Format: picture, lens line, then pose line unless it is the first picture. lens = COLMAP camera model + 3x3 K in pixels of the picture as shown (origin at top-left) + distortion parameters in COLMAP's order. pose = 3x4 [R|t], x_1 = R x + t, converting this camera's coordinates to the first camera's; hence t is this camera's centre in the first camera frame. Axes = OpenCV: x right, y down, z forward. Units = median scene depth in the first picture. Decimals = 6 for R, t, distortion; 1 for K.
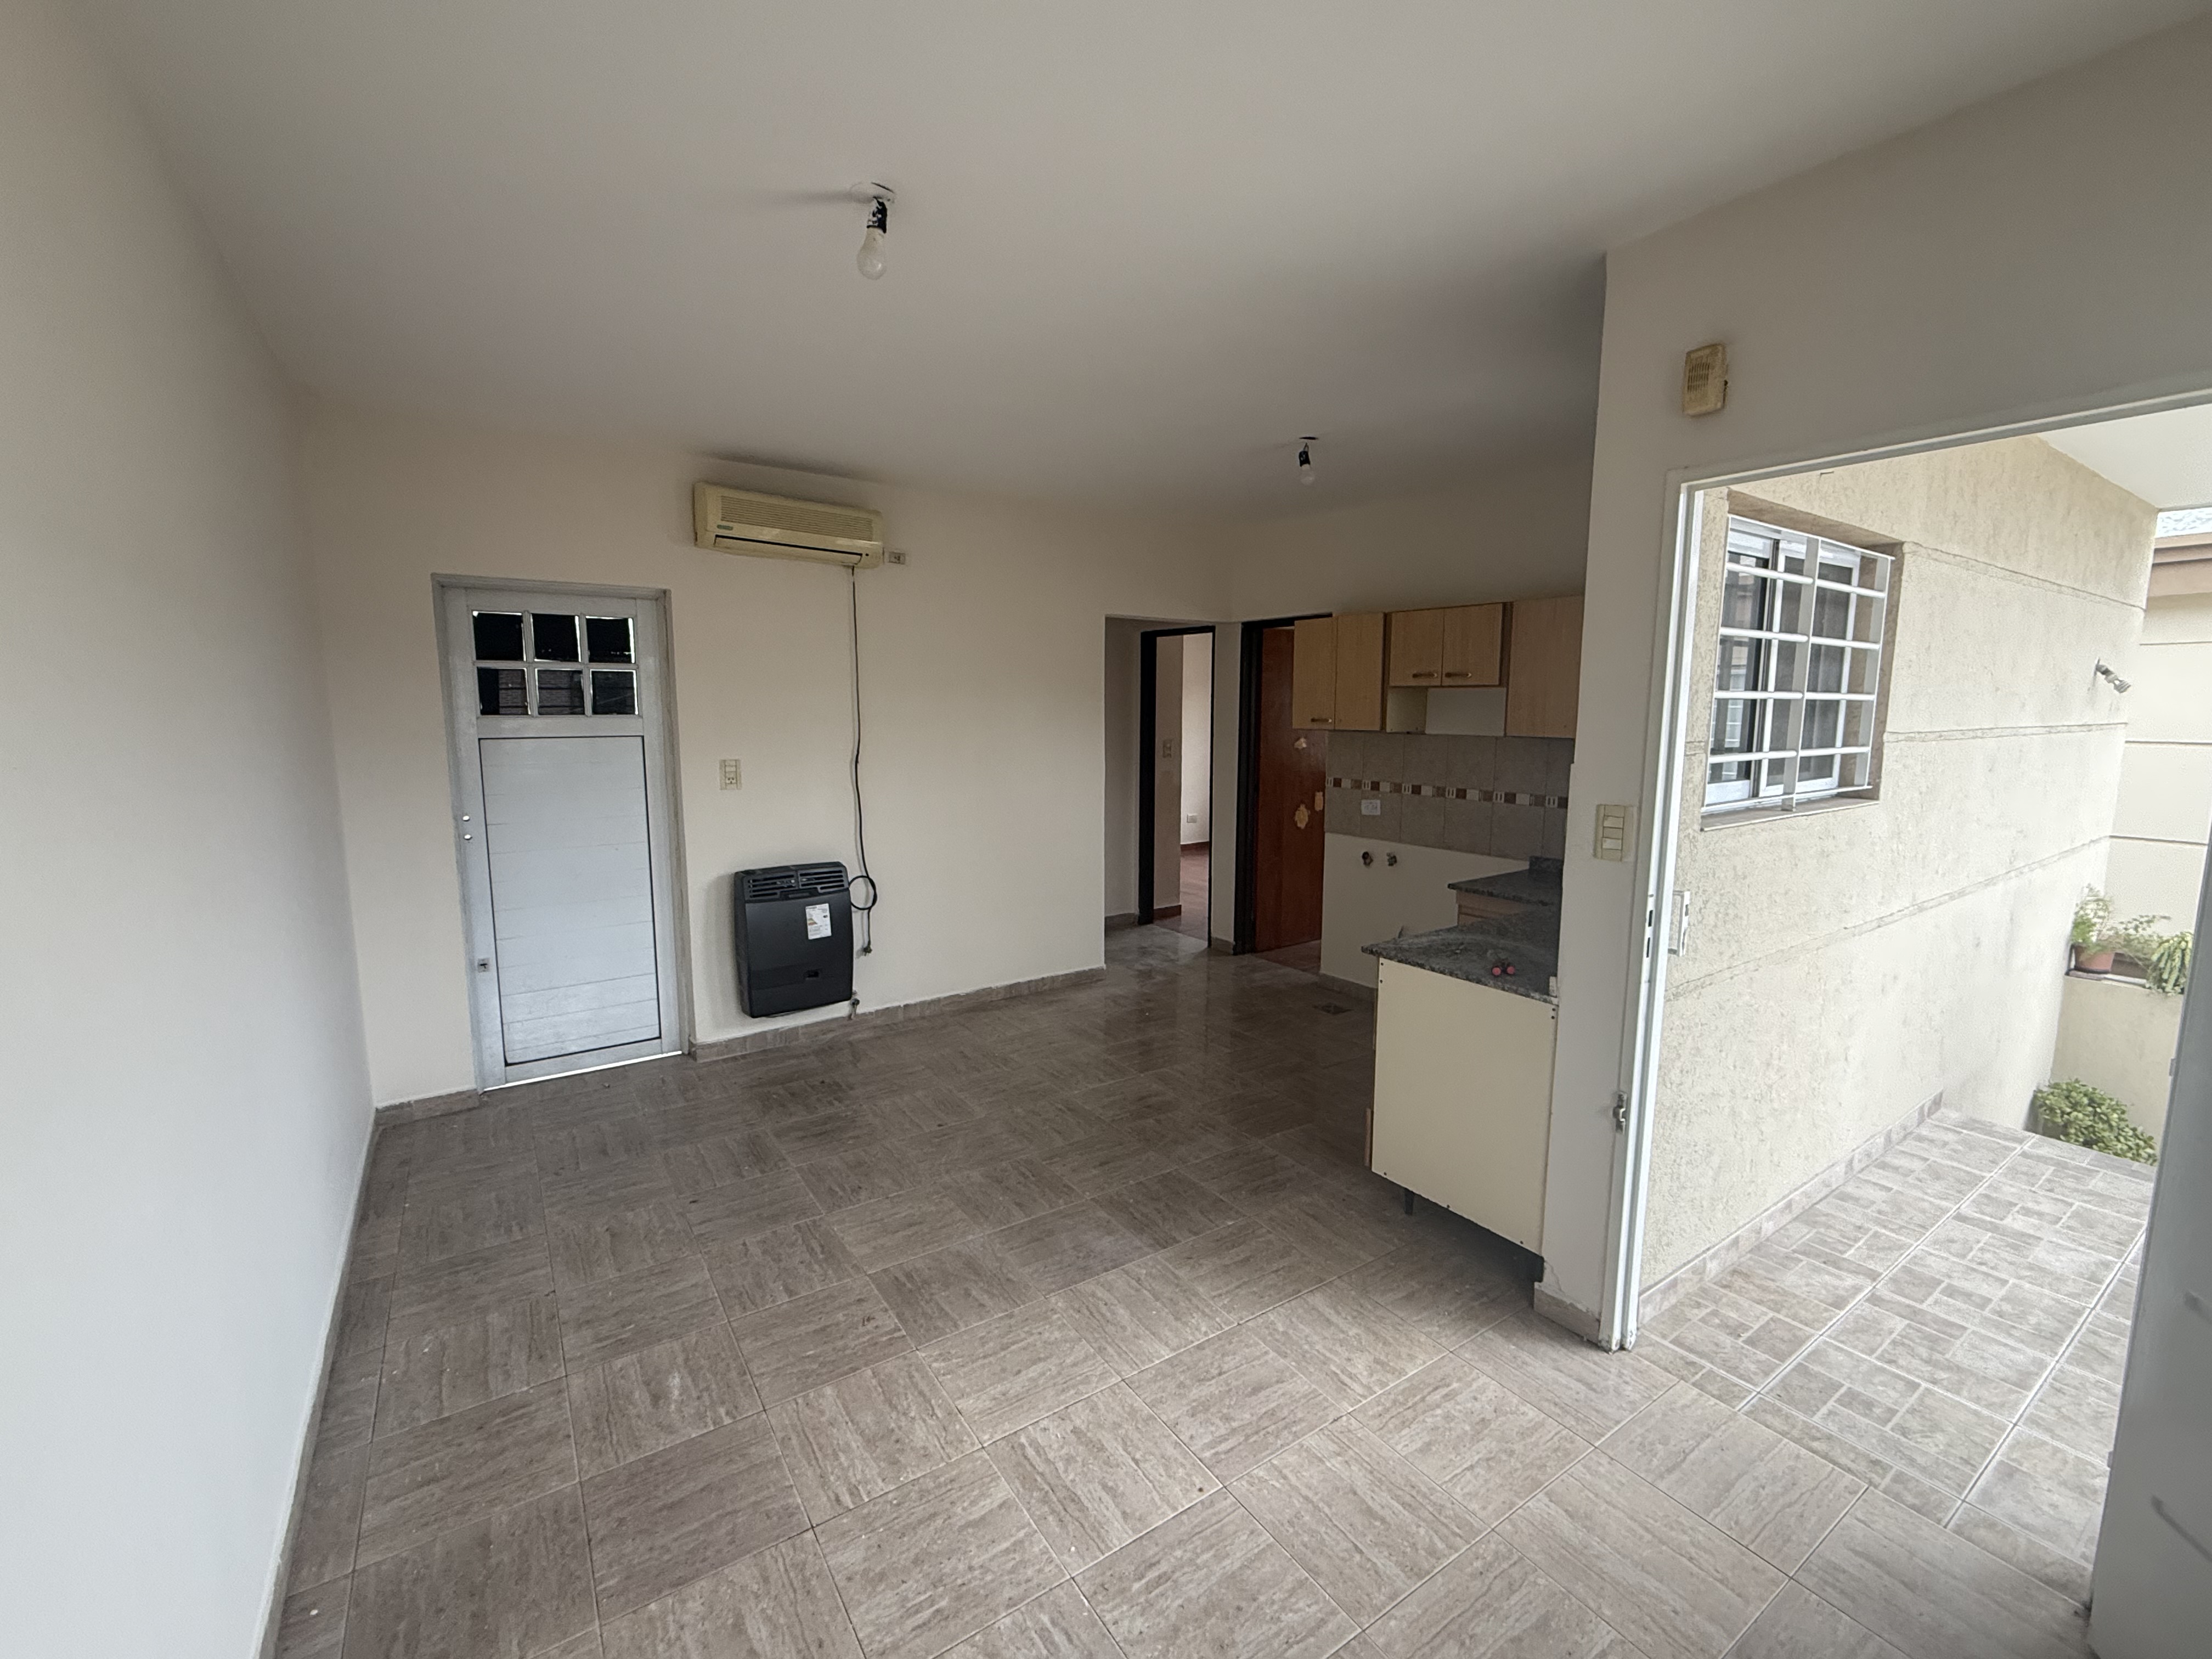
lens RADIAL K [[935.0, 0, 1106.0], [0, 935.0, 829.5], [0, 0, 1]] dist [0.001068, -0.000036]
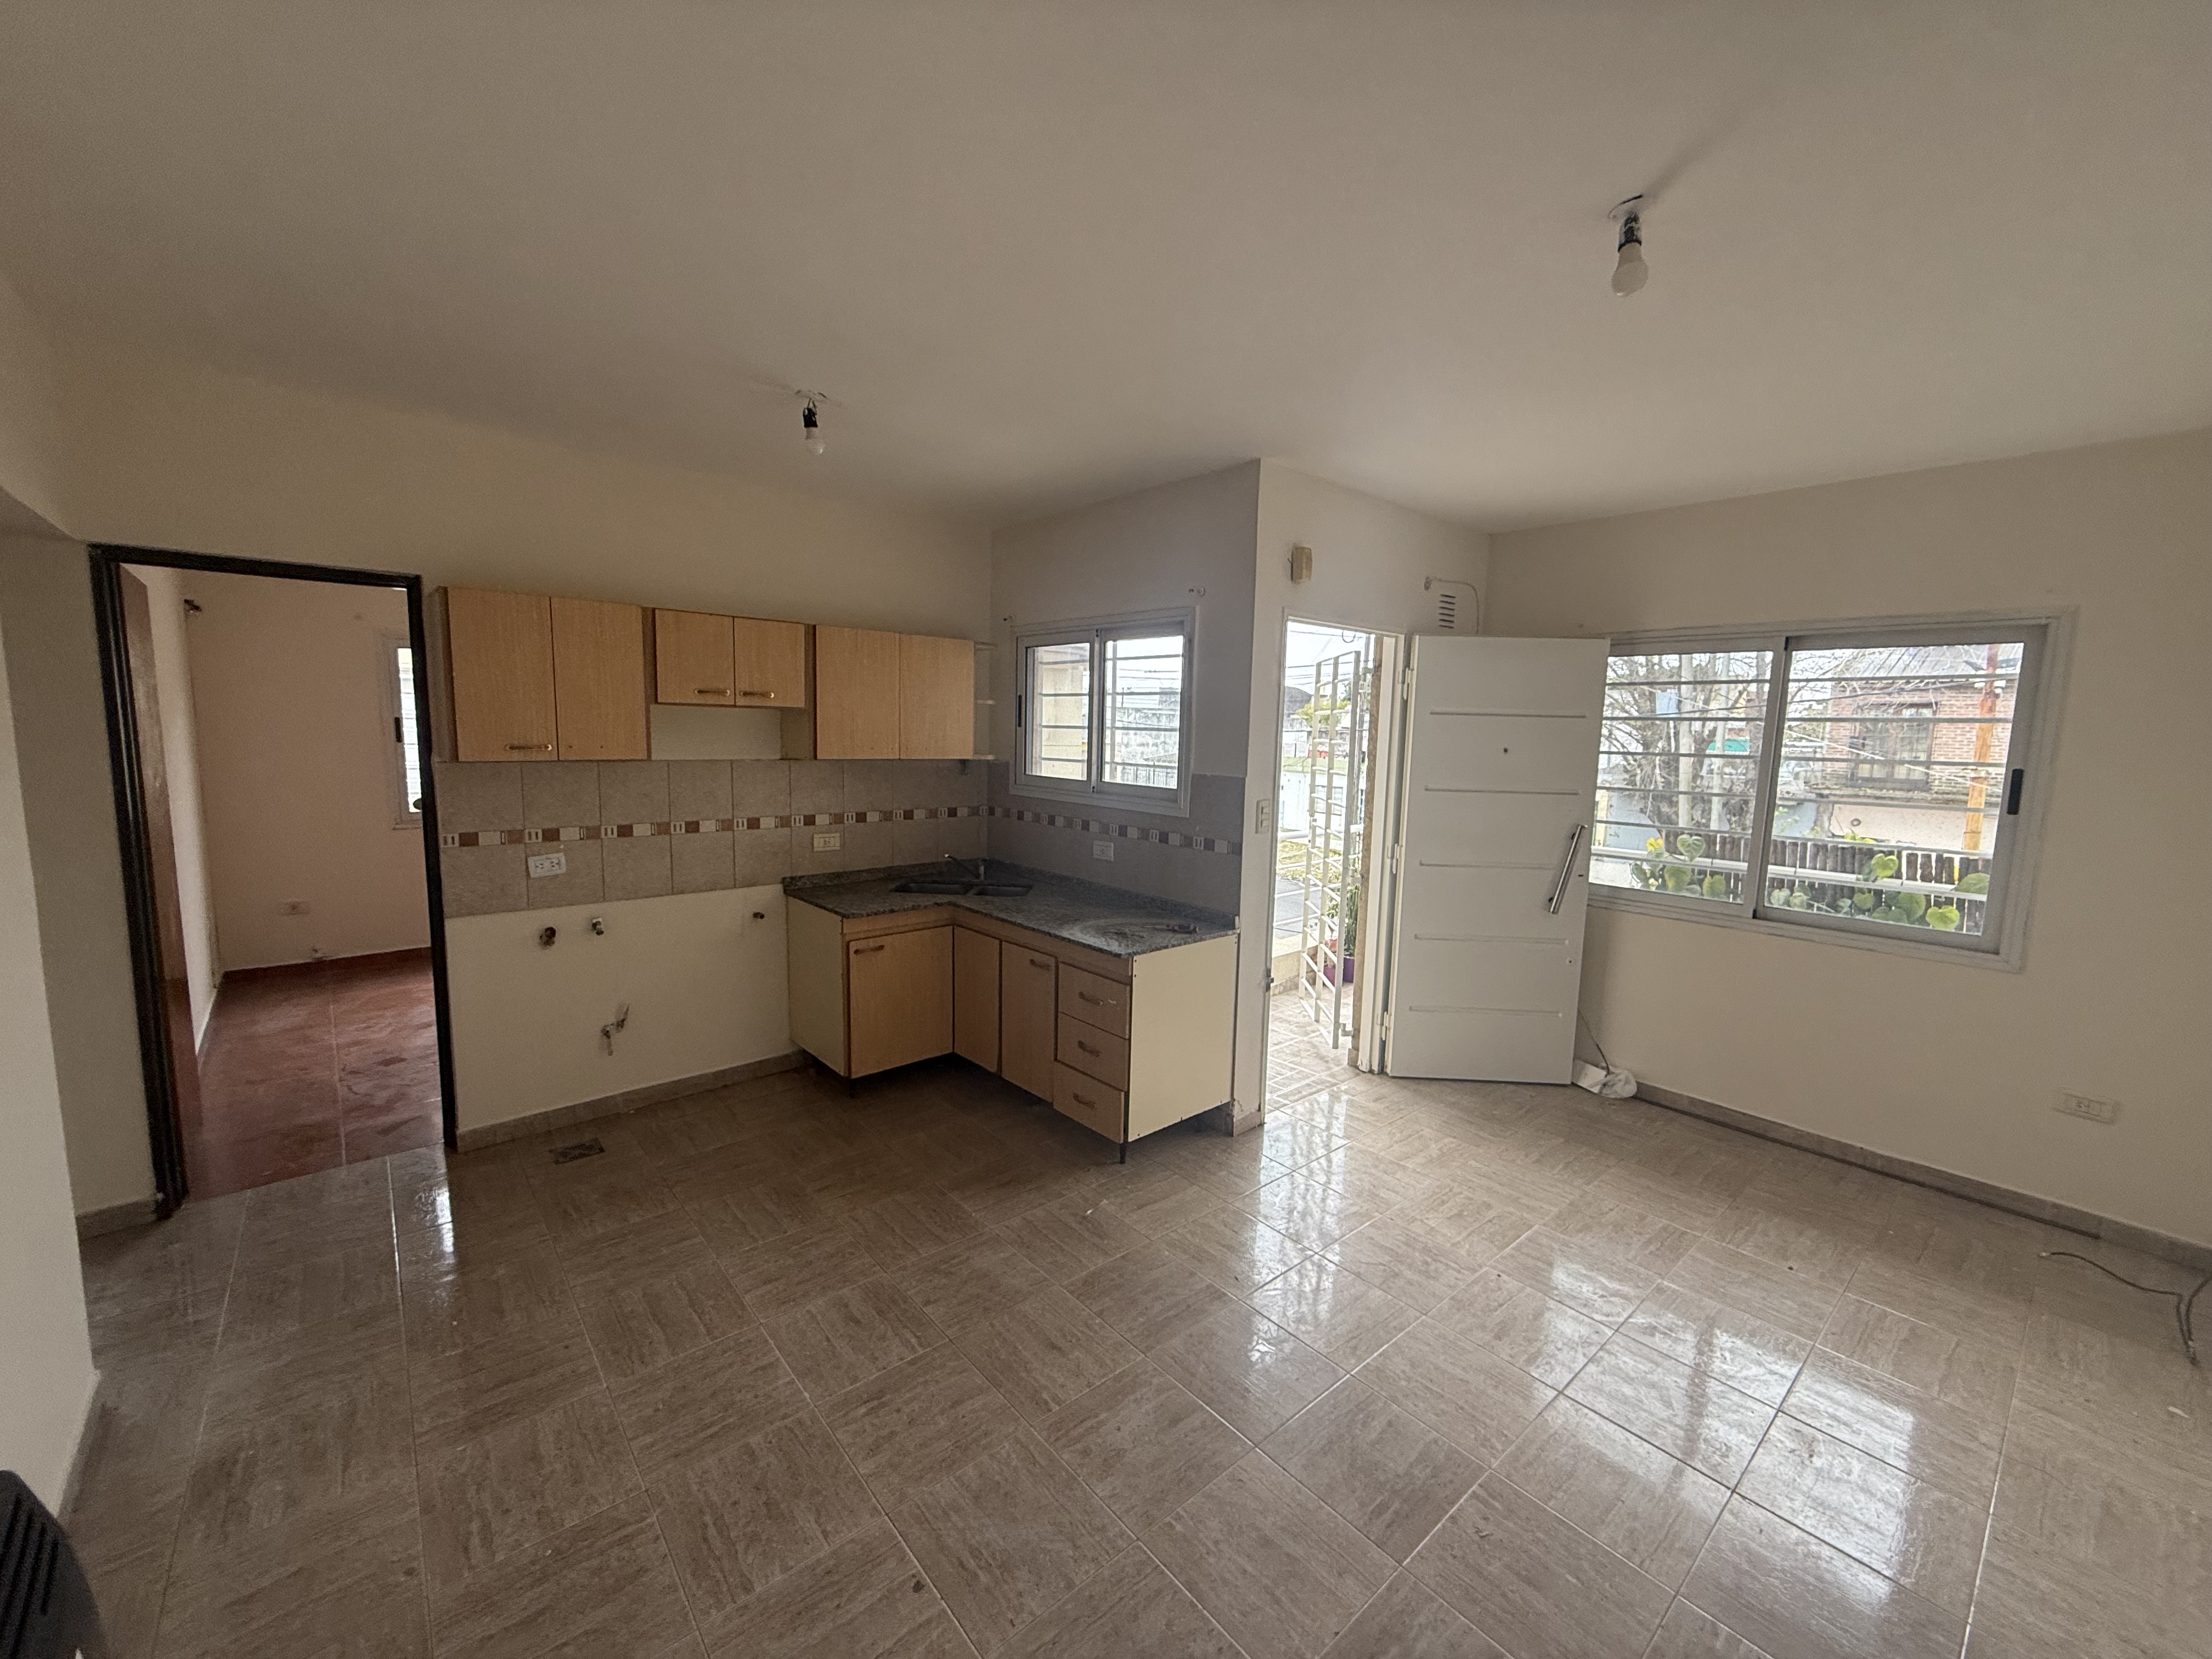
lens RADIAL K [[870.0, 0, 1106.0], [0, 870.0, 829.5], [0, 0, 1]] dist [-0.002160, -0.000377]
pose [[-0.109694, -0.119877, 0.986710, -0.500034], [0.110126, 0.985123, 0.131927, -0.108774], [-0.987846, 0.123134, -0.094860, 0.752060]]
